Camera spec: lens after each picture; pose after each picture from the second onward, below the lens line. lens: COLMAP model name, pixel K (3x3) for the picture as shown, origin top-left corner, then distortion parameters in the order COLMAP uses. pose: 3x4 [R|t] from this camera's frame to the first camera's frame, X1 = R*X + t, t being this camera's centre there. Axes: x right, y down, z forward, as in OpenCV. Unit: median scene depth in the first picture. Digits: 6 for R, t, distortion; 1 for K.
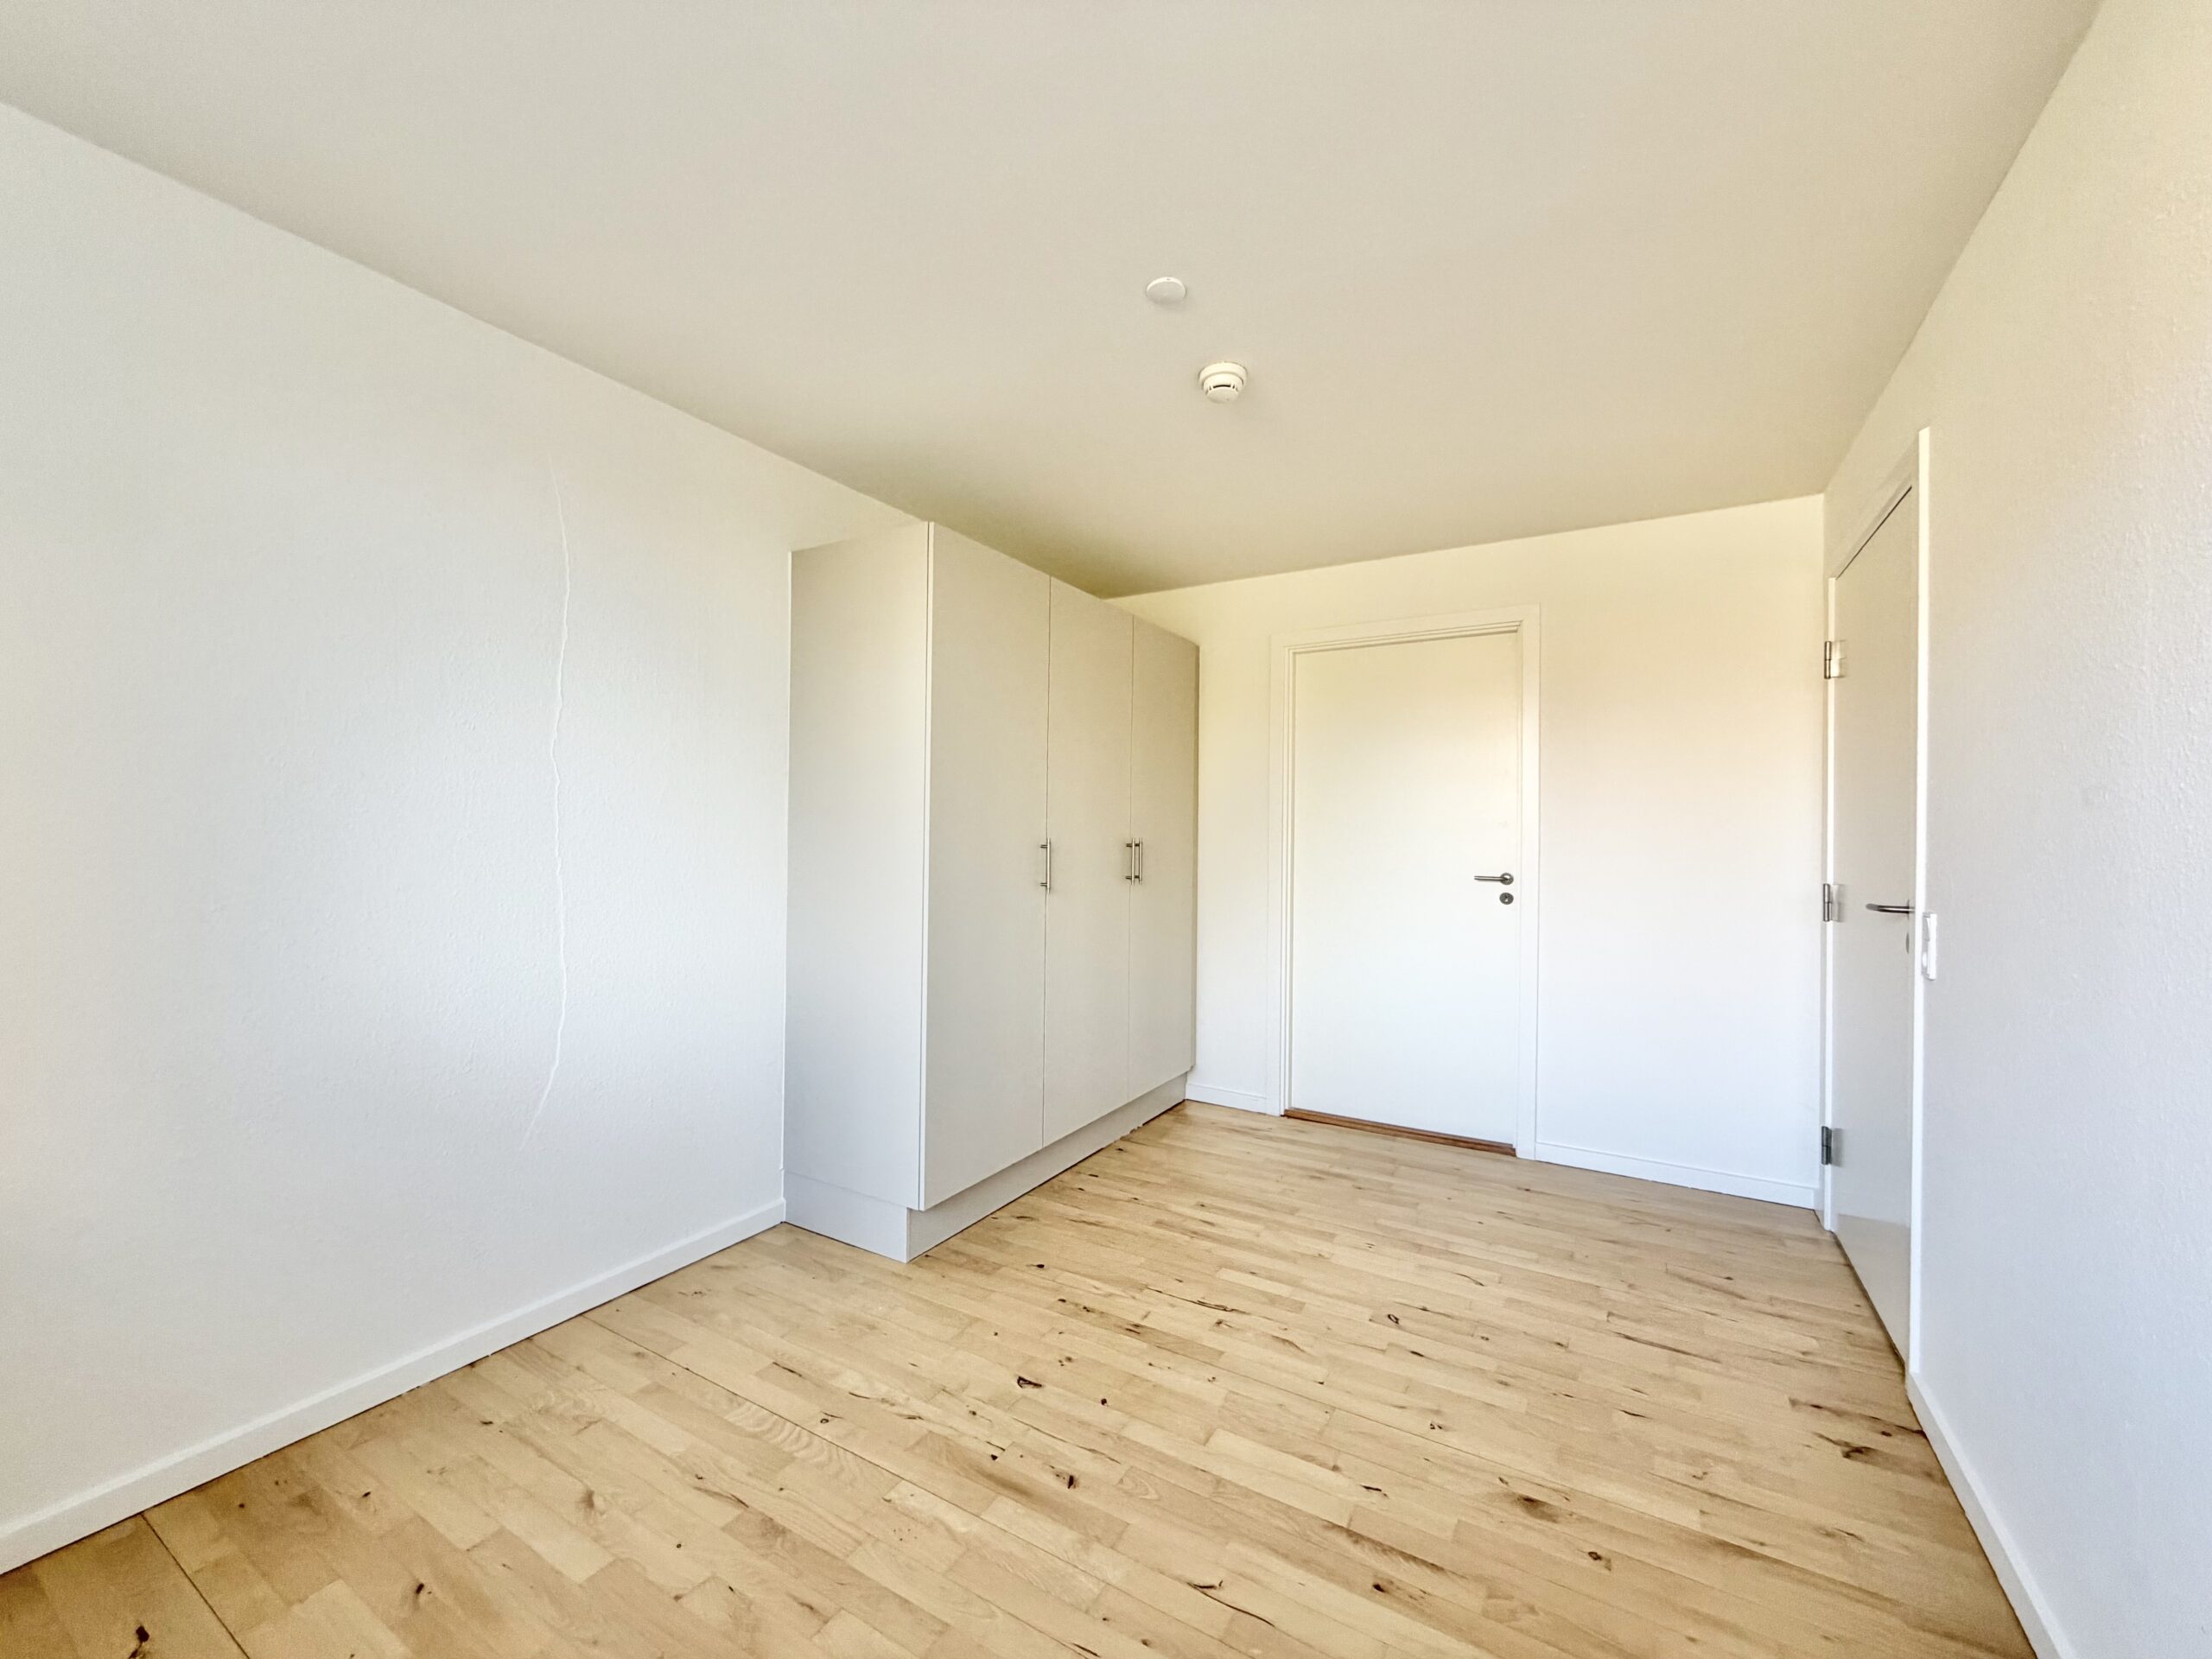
lens RADIAL K [[883.0, 0, 1096.3], [0, 883.0, 830.0], [0, 0, 1]] dist [-0.000178, -0.000198]
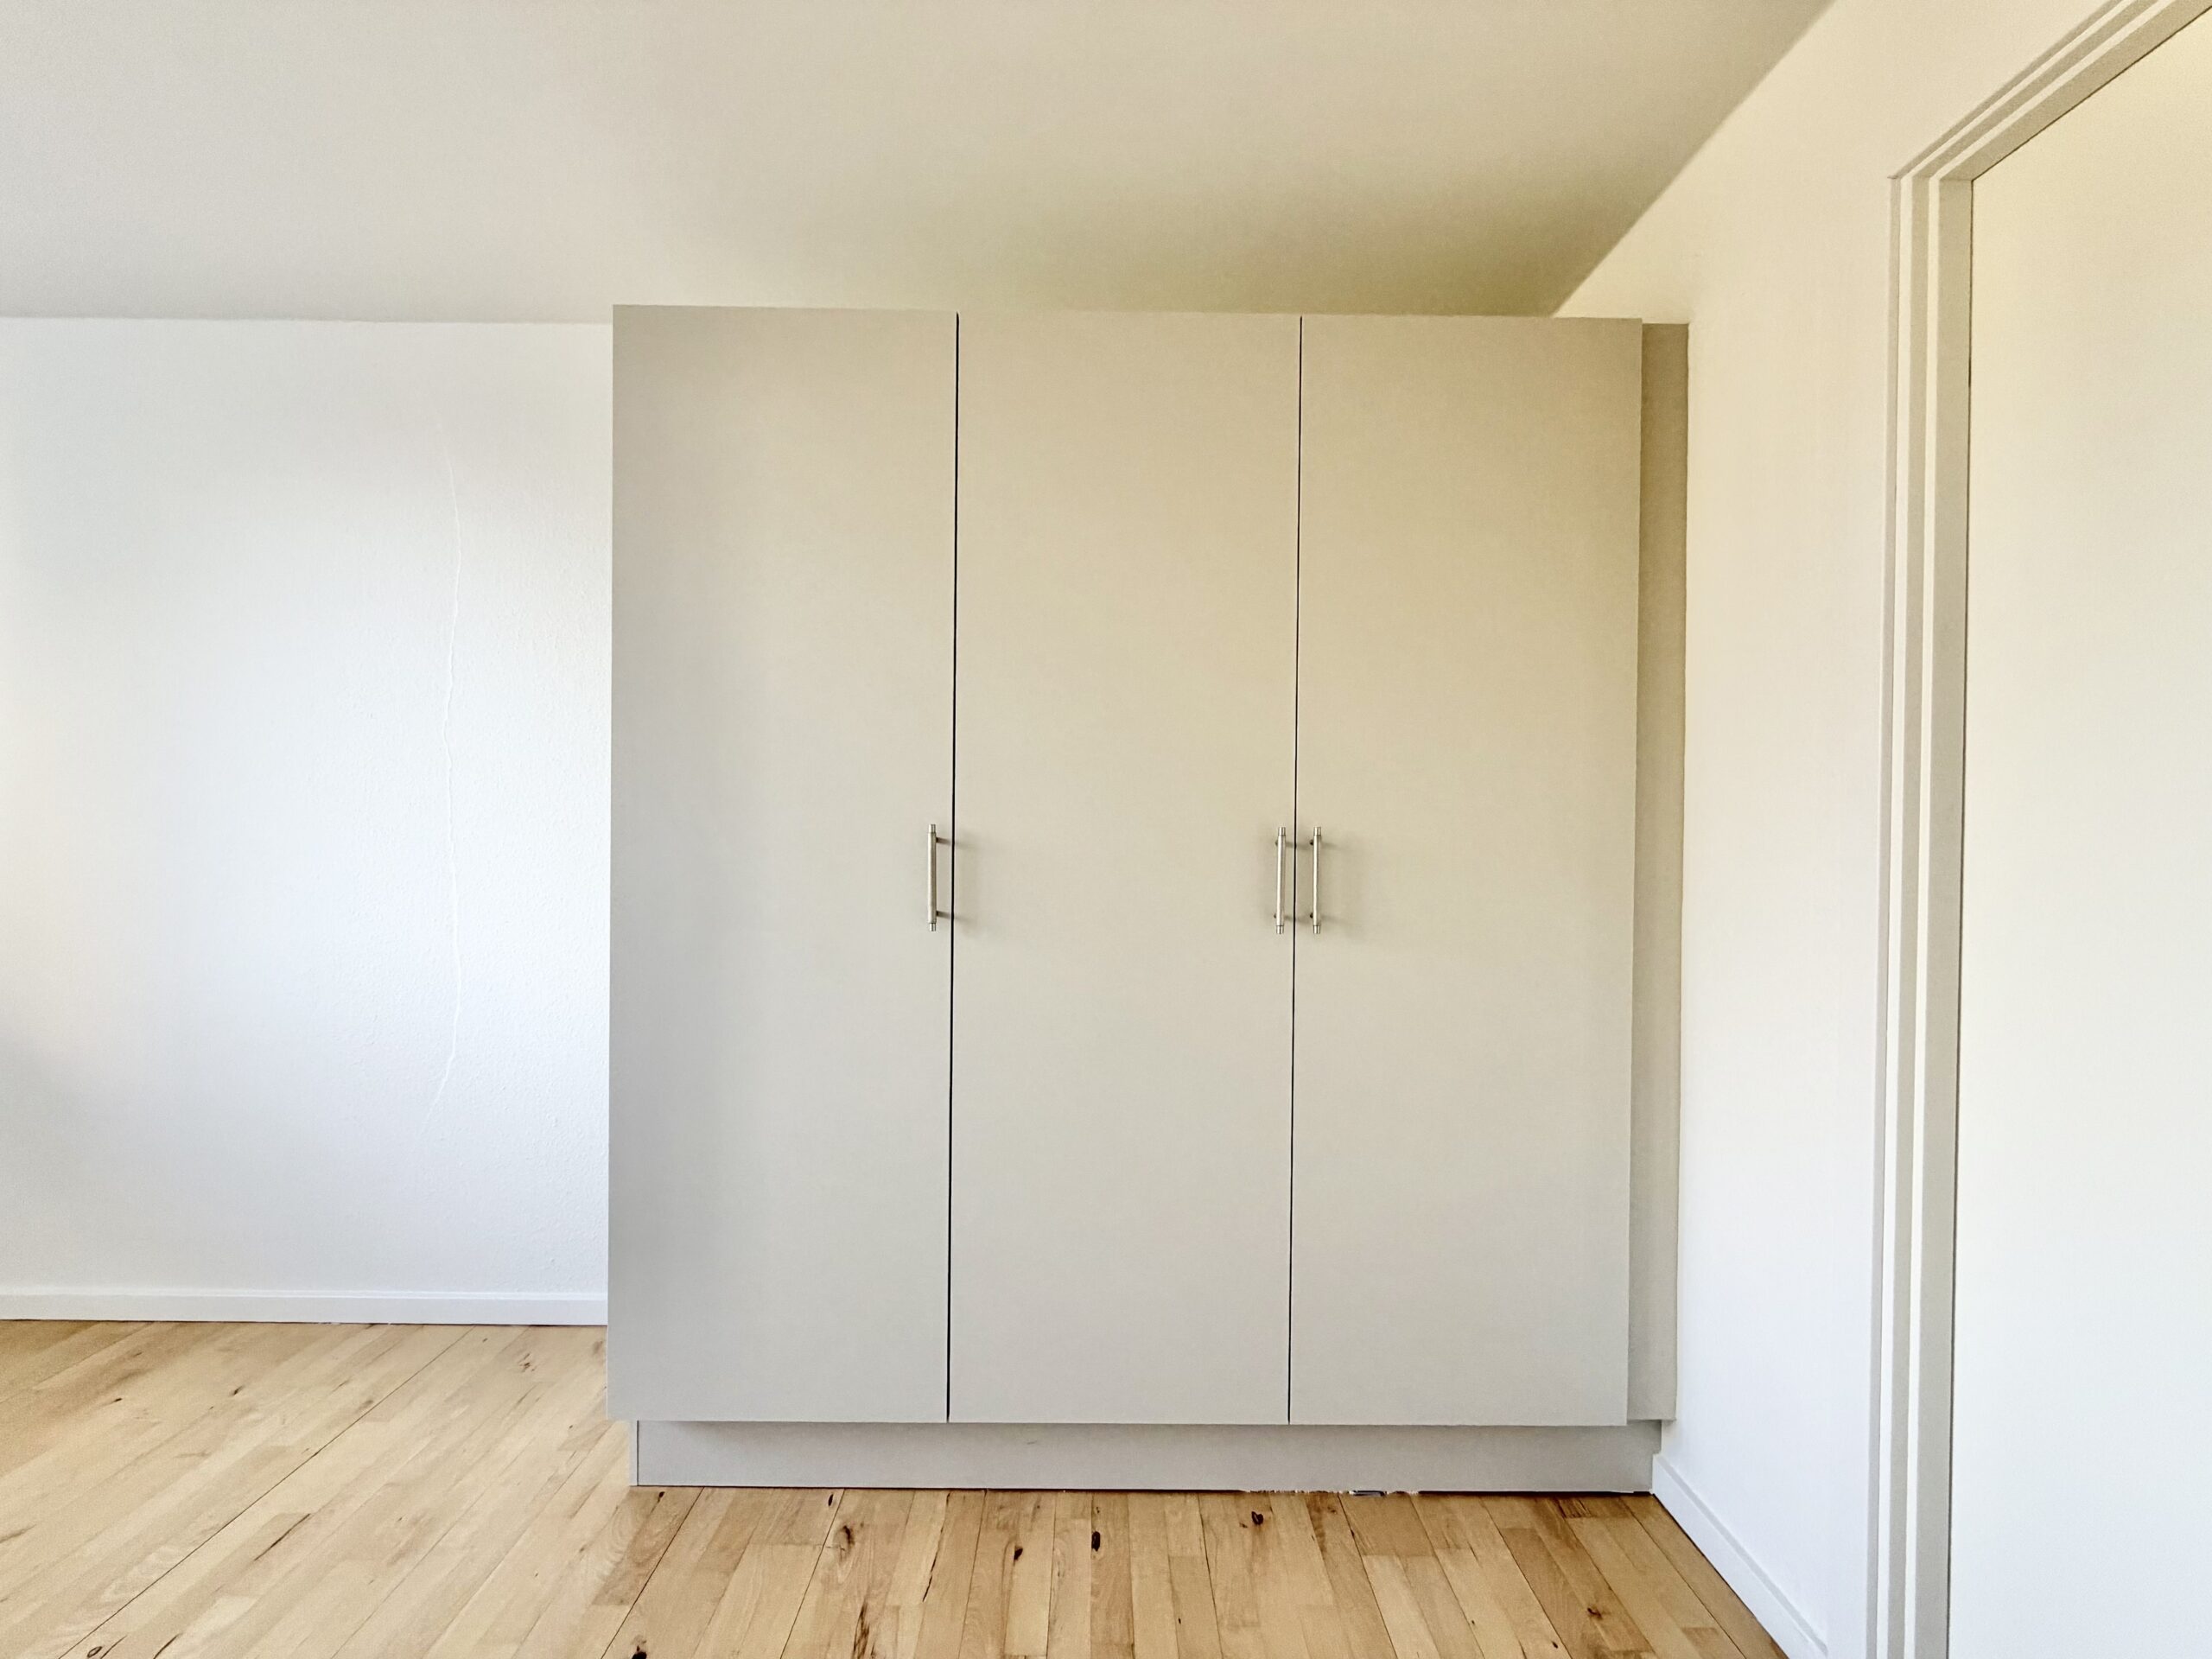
lens RADIAL K [[883.0, 0, 1096.3], [0, 883.0, 830.0], [0, 0, 1]] dist [-0.000178, -0.000198]
pose [[0.516093, -0.002078, -0.856530, 0.457996], [-0.000001, 0.999997, -0.002427, 0.015027], [0.856533, 0.001254, 0.516091, 0.862528]]
